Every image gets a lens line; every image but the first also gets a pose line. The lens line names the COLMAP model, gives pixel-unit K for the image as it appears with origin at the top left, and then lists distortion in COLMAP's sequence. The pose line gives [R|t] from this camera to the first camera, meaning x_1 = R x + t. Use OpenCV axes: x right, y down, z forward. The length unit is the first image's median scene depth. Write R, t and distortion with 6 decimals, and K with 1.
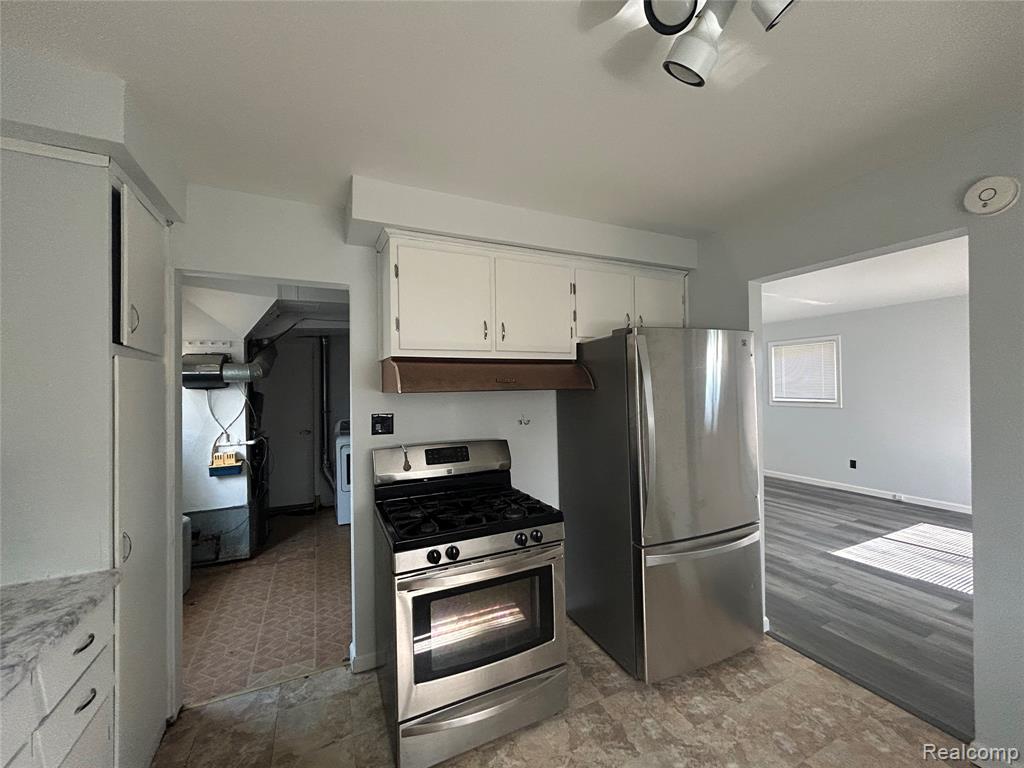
lens RADIAL K [[411.6, 0, 513.2], [0, 411.6, 382.5], [0, 0, 1]] dist [-0.000532, -0.000115]
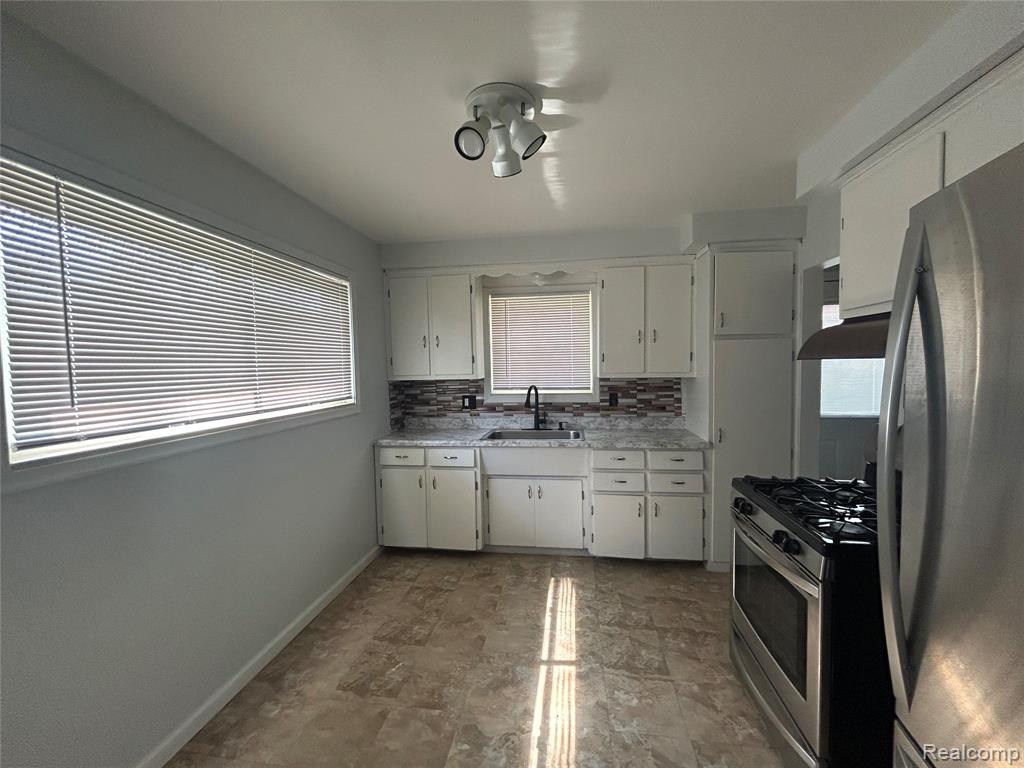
lens RADIAL K [[409.2, 0, 512.7], [0, 409.2, 382.6], [0, 0, 1]] dist [0.002206, 0.000336]
pose [[-0.563027, 0.058301, -0.824379, 0.895981], [0.032078, 0.998299, 0.048692, 0.008938], [0.825815, 0.000971, -0.563940, 0.922258]]
